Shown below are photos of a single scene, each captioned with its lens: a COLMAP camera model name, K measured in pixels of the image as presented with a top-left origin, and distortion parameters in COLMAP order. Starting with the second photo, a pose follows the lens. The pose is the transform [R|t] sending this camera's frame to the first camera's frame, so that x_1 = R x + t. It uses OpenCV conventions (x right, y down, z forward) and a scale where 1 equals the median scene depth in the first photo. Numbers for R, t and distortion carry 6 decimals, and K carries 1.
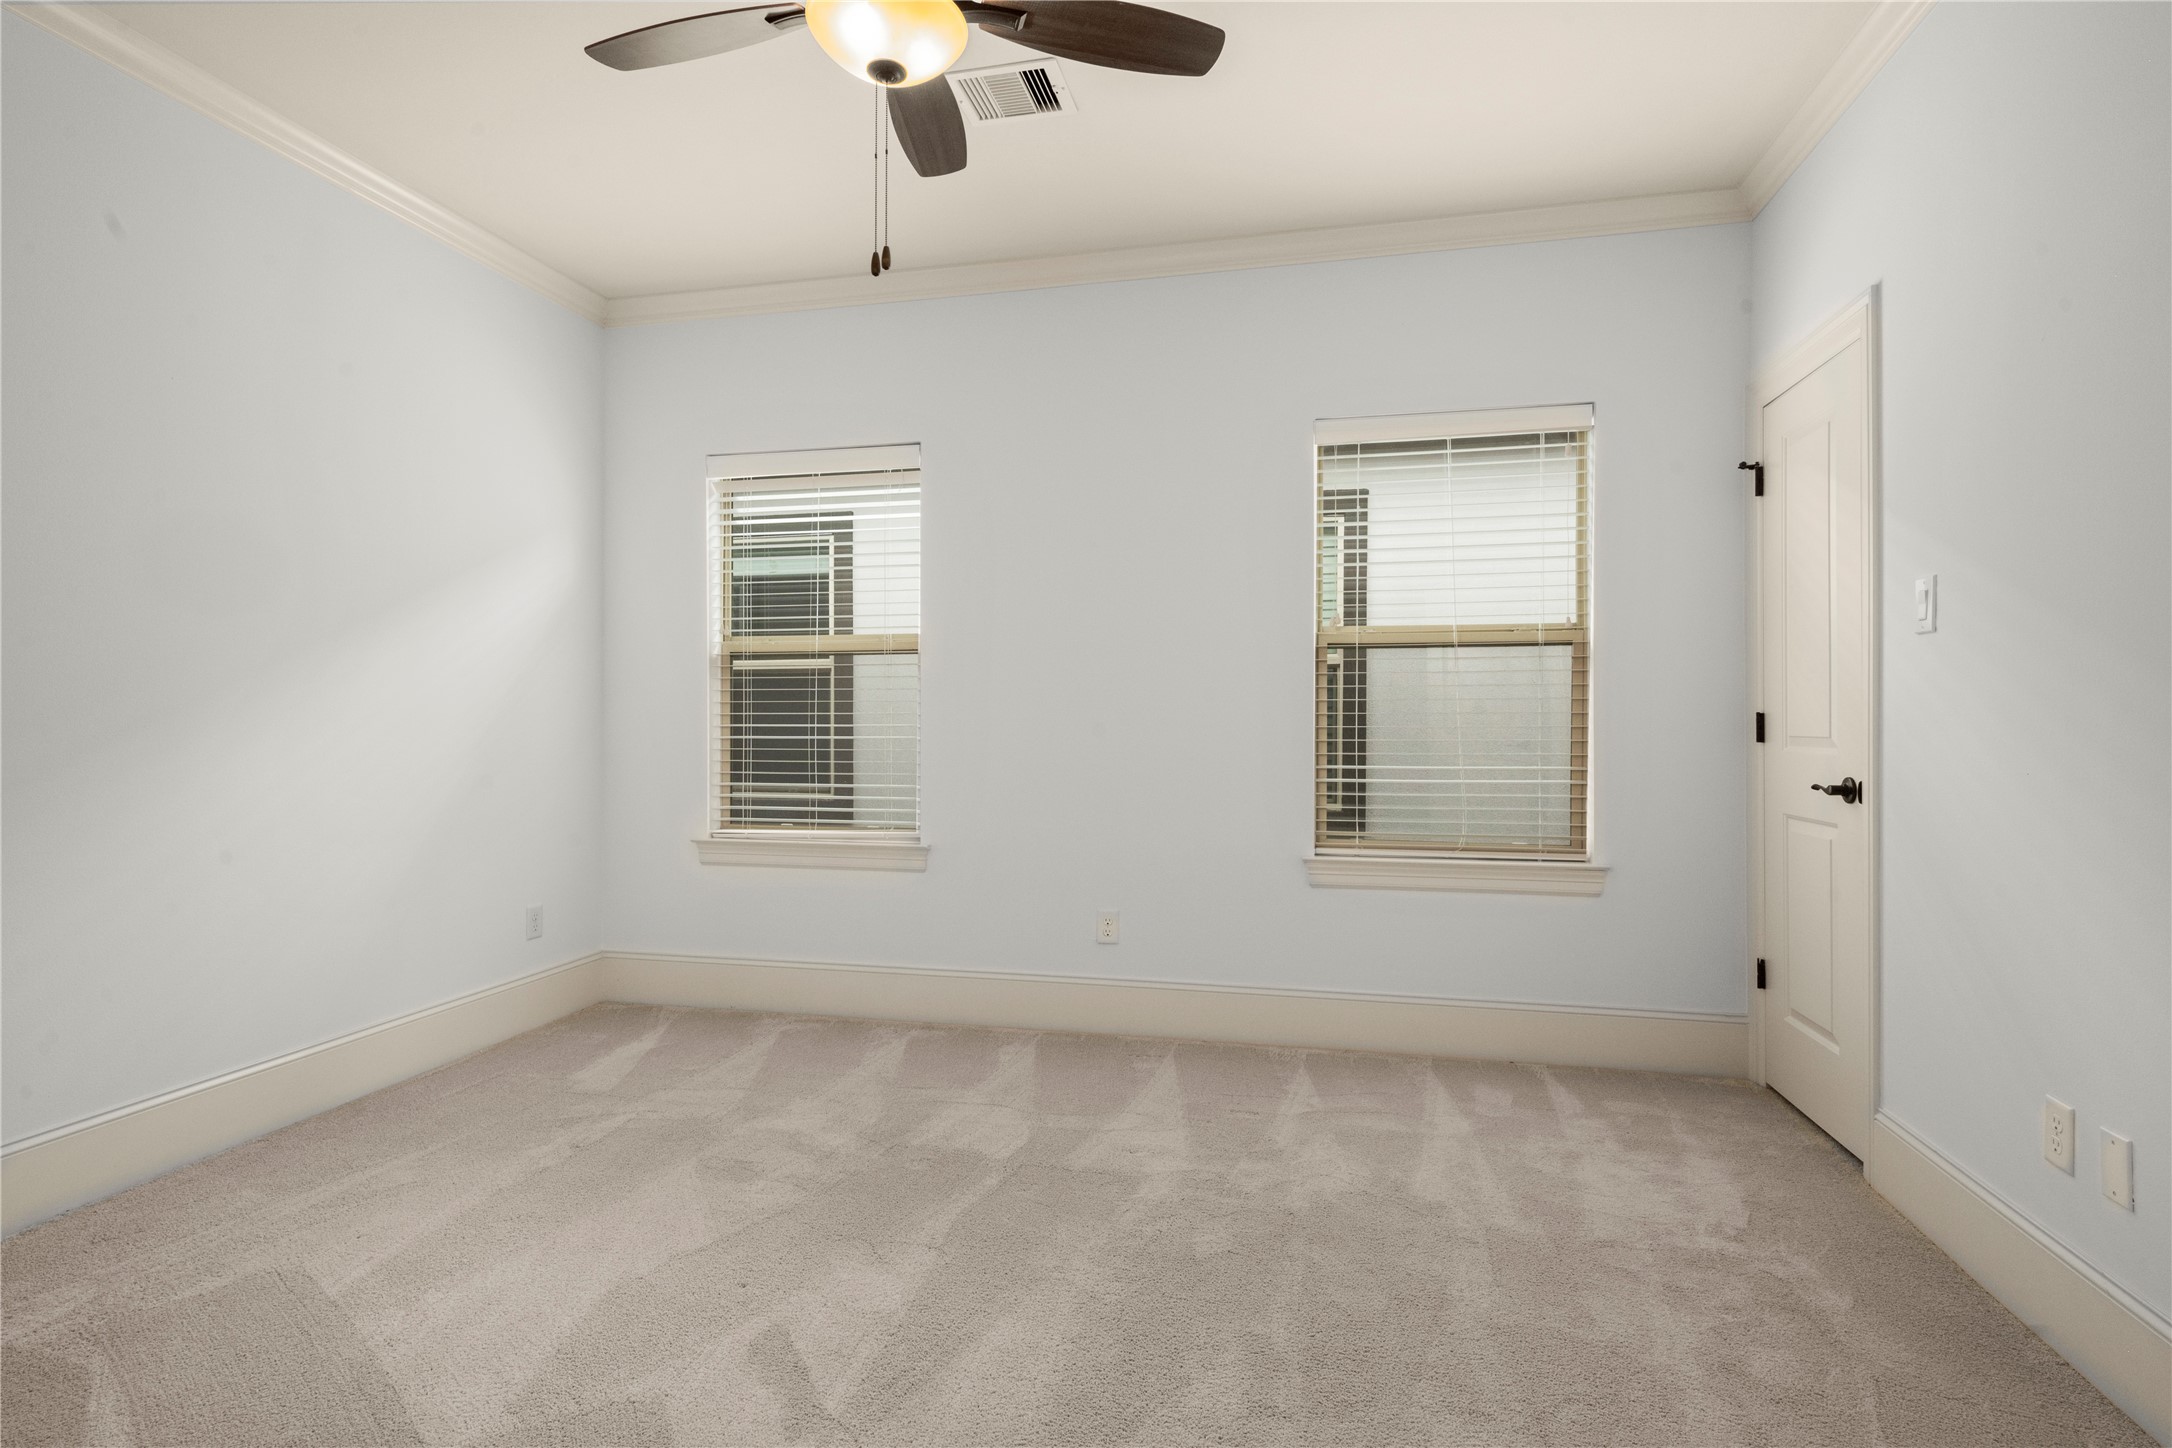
lens RADIAL K [[1101.1, 0, 1082.2], [0, 1101.1, 719.4], [0, 0, 1]] dist [-0.004859, 0.000110]
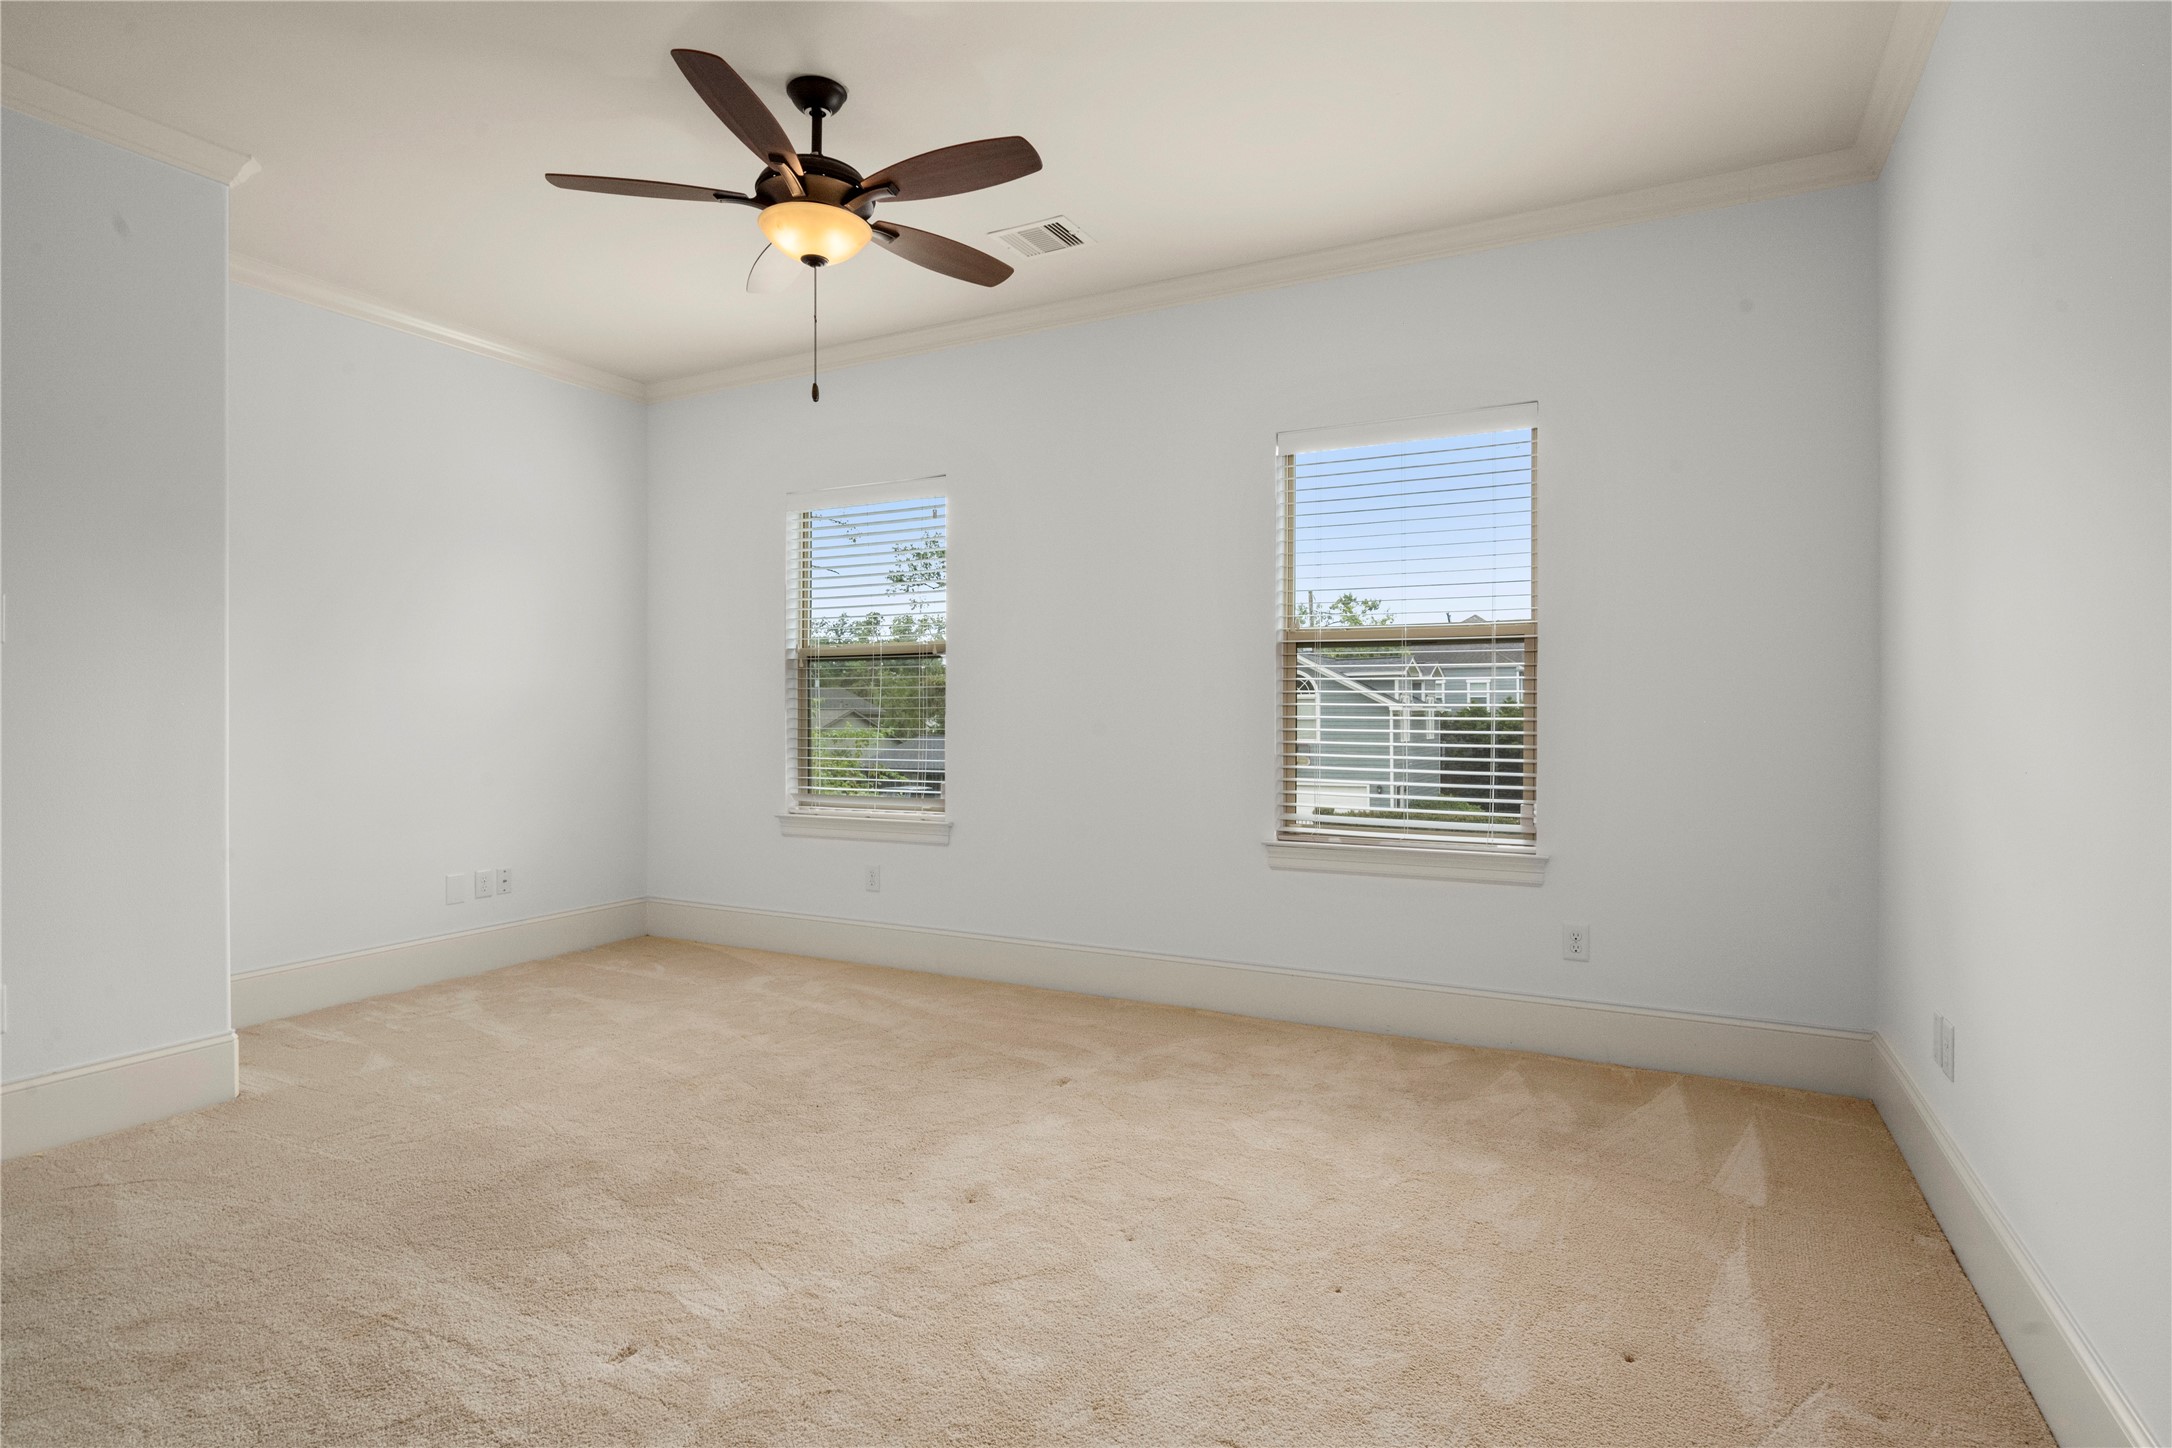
lens RADIAL K [[1104.4, 0, 1103.2], [0, 1104.4, 723.4], [0, 0, 1]] dist [-0.001461, -0.000179]
pose [[0.972124, 0.001506, -0.234462, 0.302820], [0.000351, 0.999969, 0.007880, 0.000372], [0.234467, -0.007742, 0.972093, -0.094310]]
